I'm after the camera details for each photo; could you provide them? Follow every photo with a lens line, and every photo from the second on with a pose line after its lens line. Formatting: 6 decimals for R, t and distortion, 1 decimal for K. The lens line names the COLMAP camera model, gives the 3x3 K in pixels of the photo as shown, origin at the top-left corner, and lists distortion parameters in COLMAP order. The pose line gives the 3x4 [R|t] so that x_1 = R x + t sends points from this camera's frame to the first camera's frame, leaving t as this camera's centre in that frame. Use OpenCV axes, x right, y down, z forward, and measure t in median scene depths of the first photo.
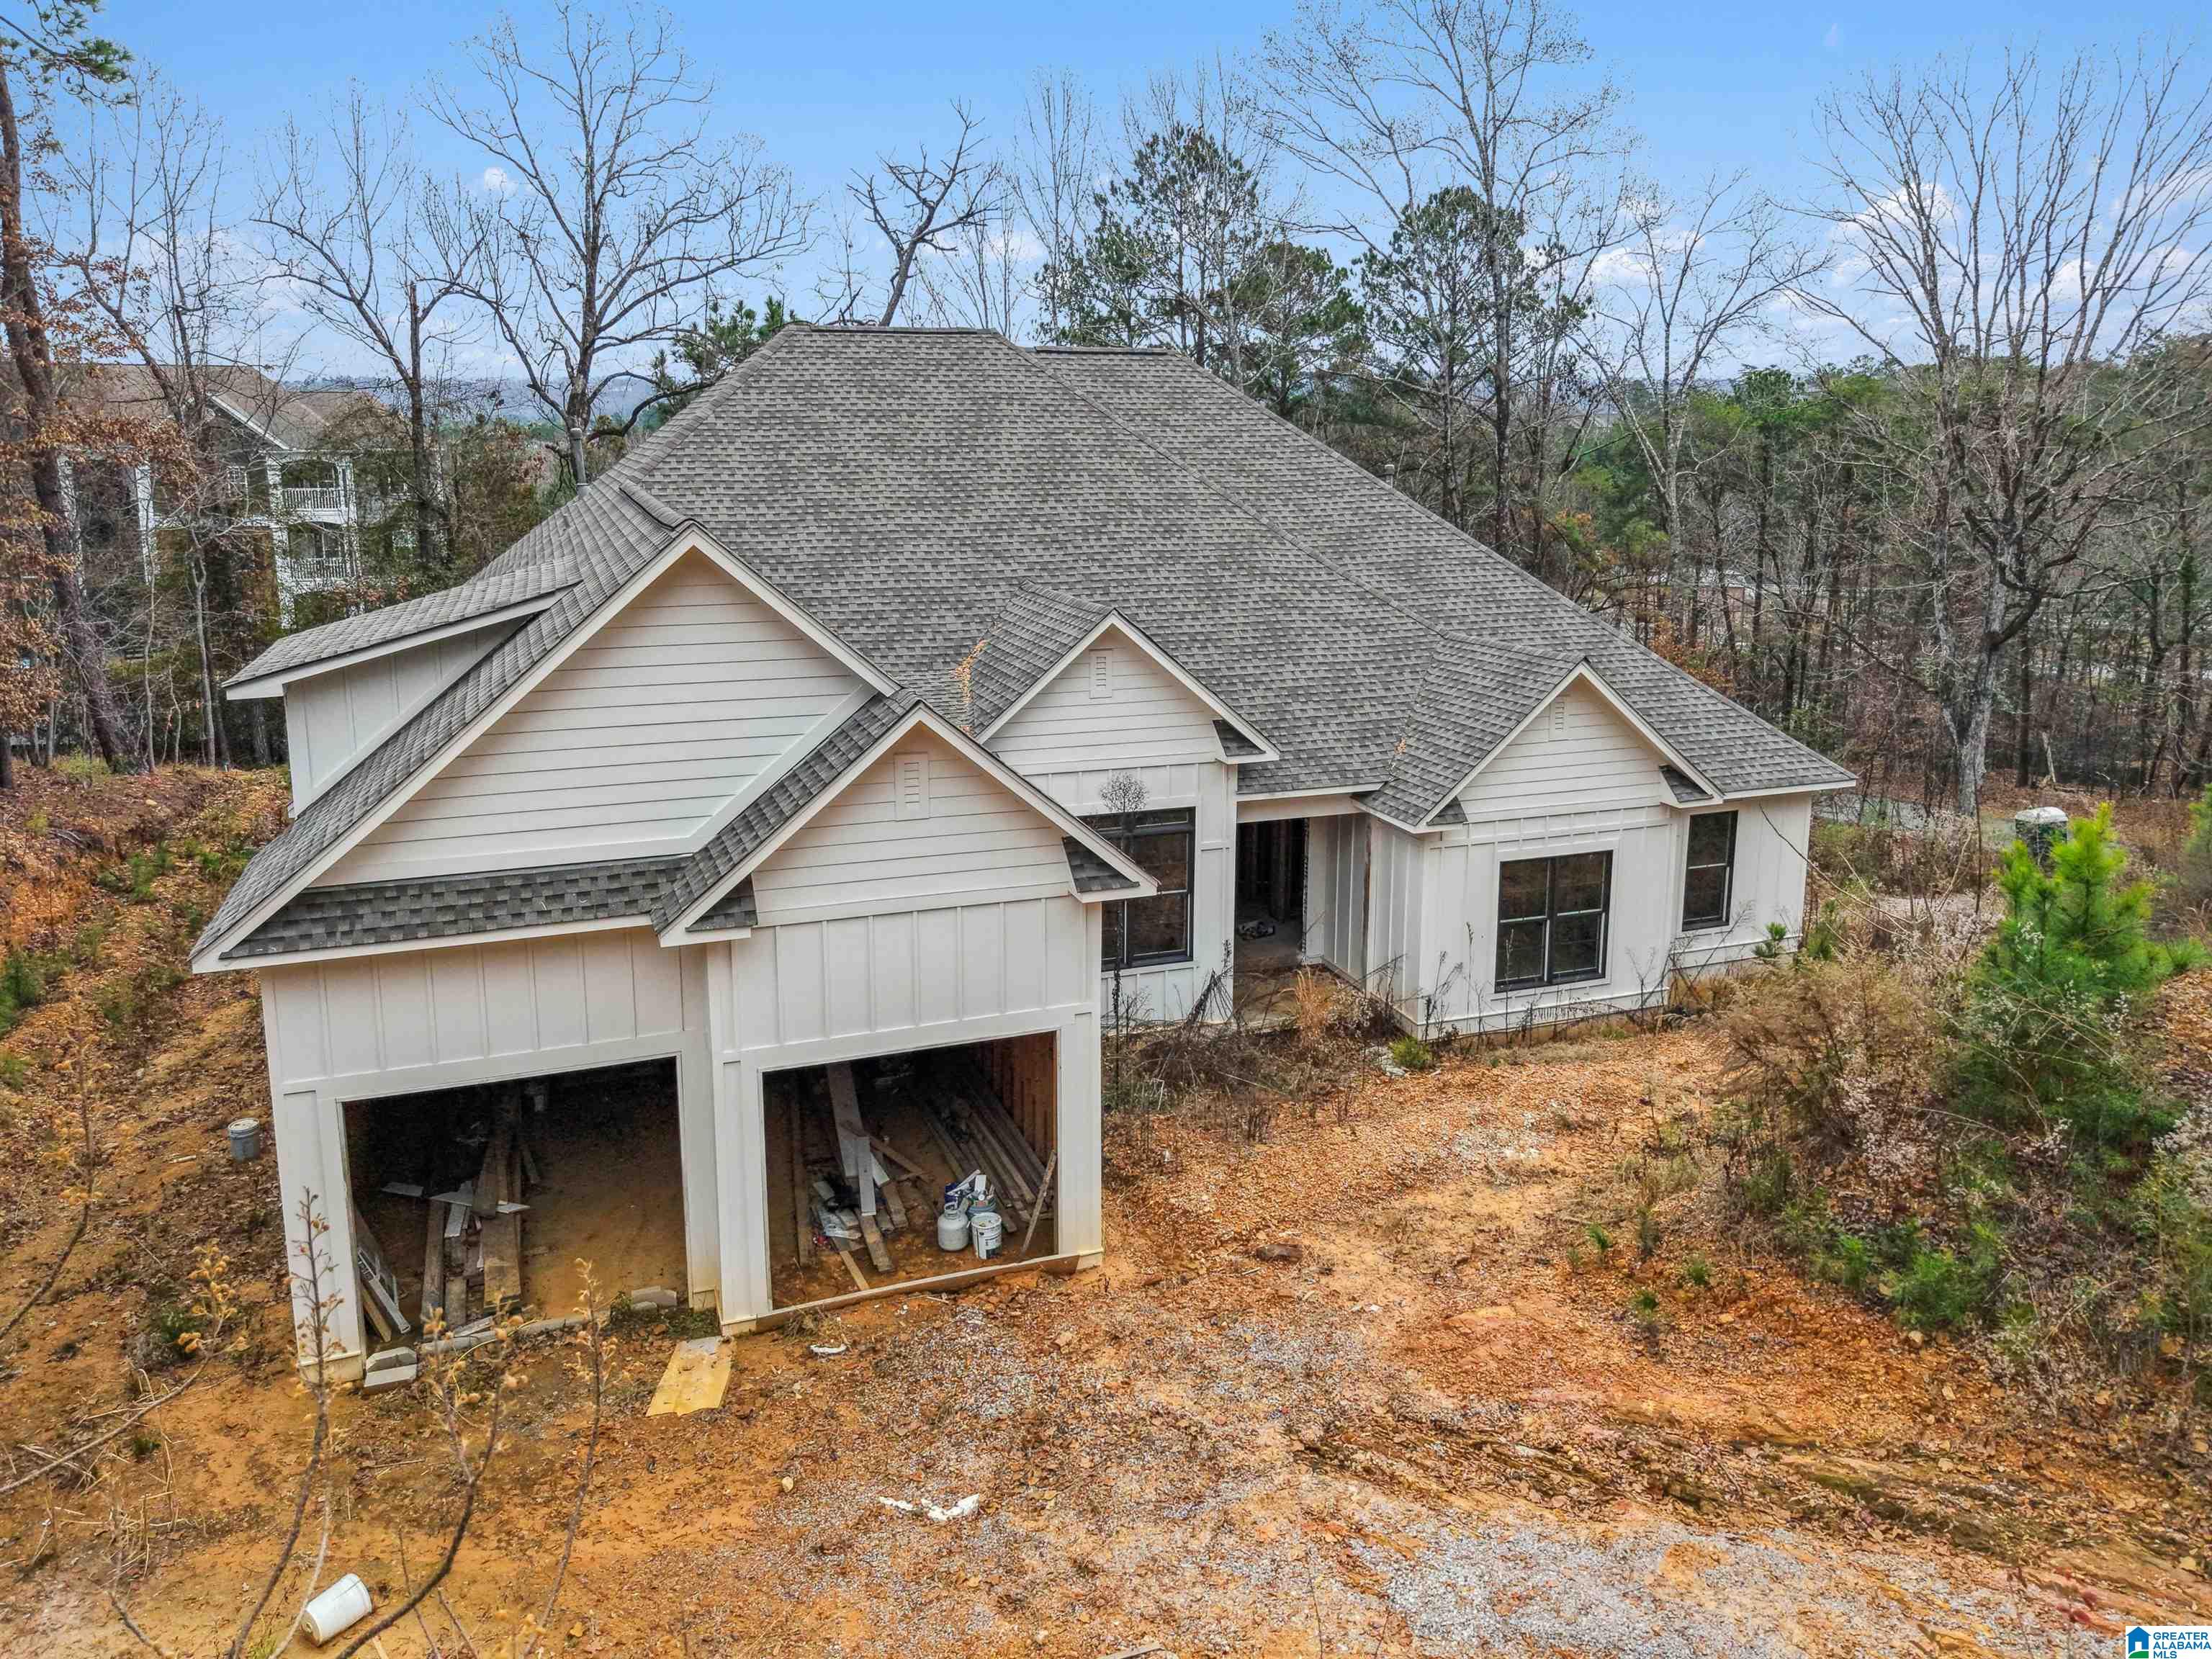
lens RADIAL K [[1556.3, 0, 1094.5], [0, 1556.3, 739.7], [0, 0, 1]] dist [0.029266, -0.026341]
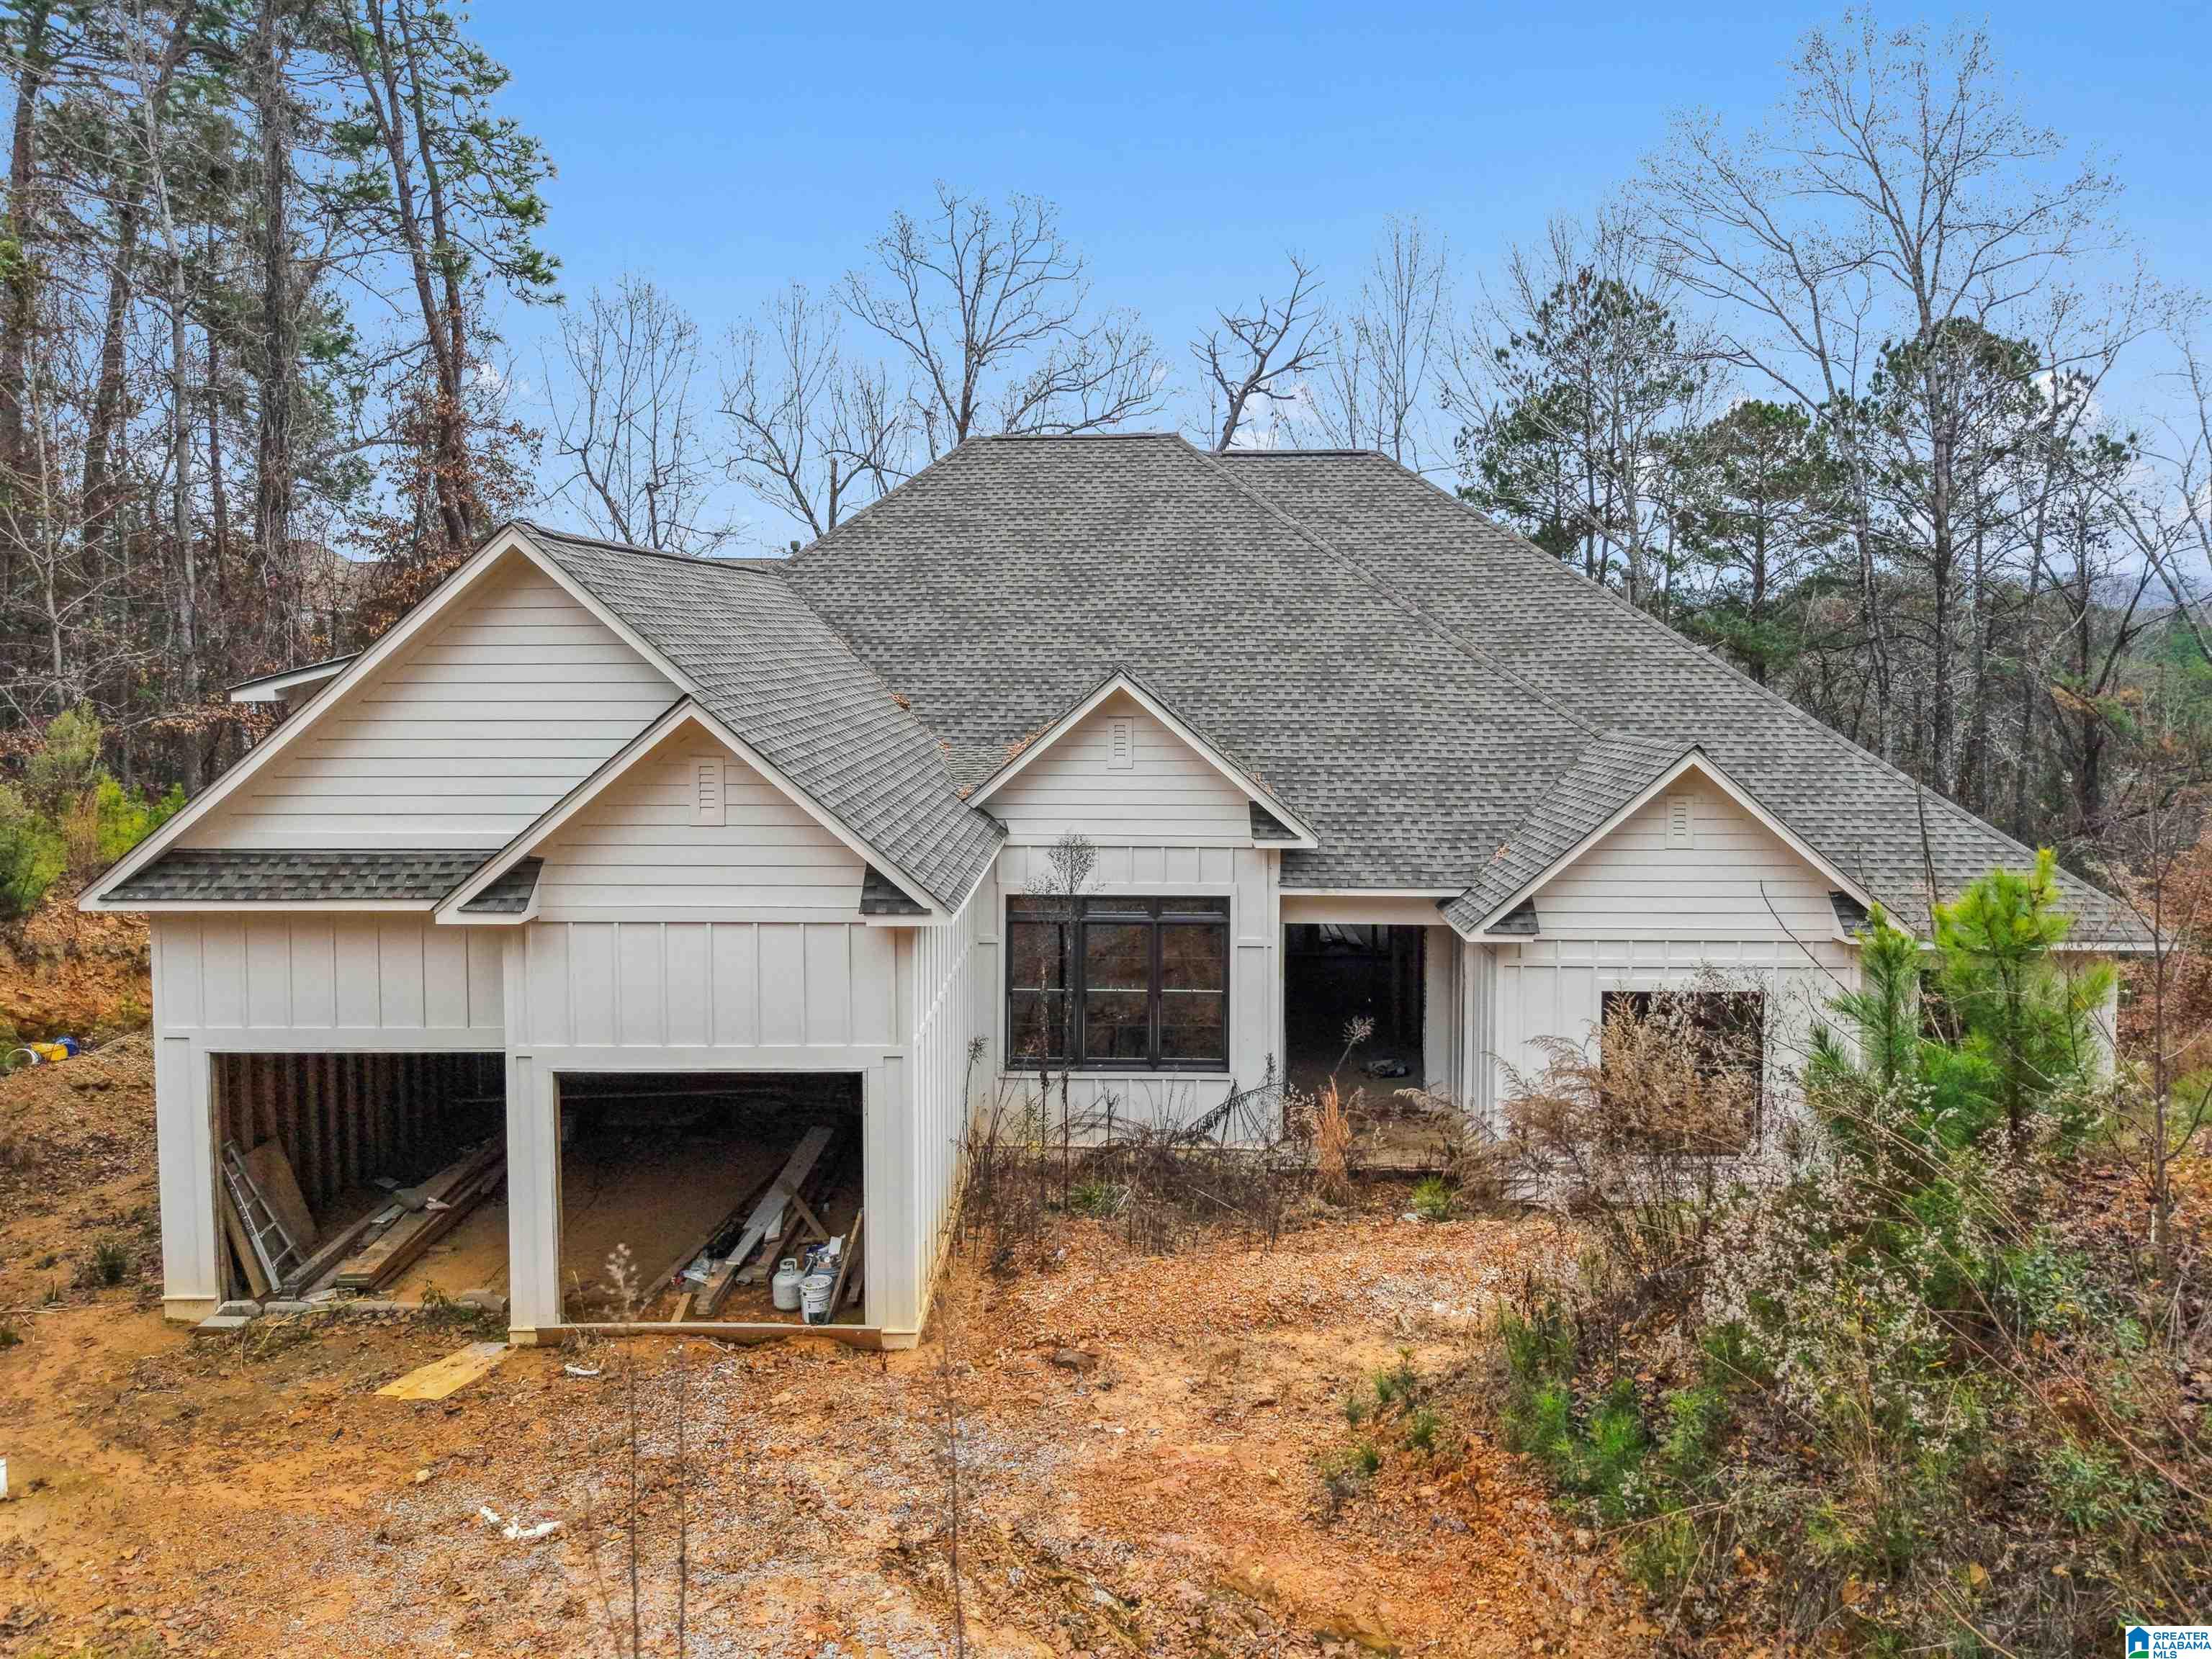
lens RADIAL K [[1556.3, 0, 1079.1], [0, 1556.3, 757.9], [0, 0, 1]] dist [0.029266, -0.026341]
pose [[0.930923, 0.026570, -0.364247, 0.316195], [-0.071025, 0.991479, -0.109198, 0.068969], [0.358242, 0.127525, 0.924878, 0.118998]]
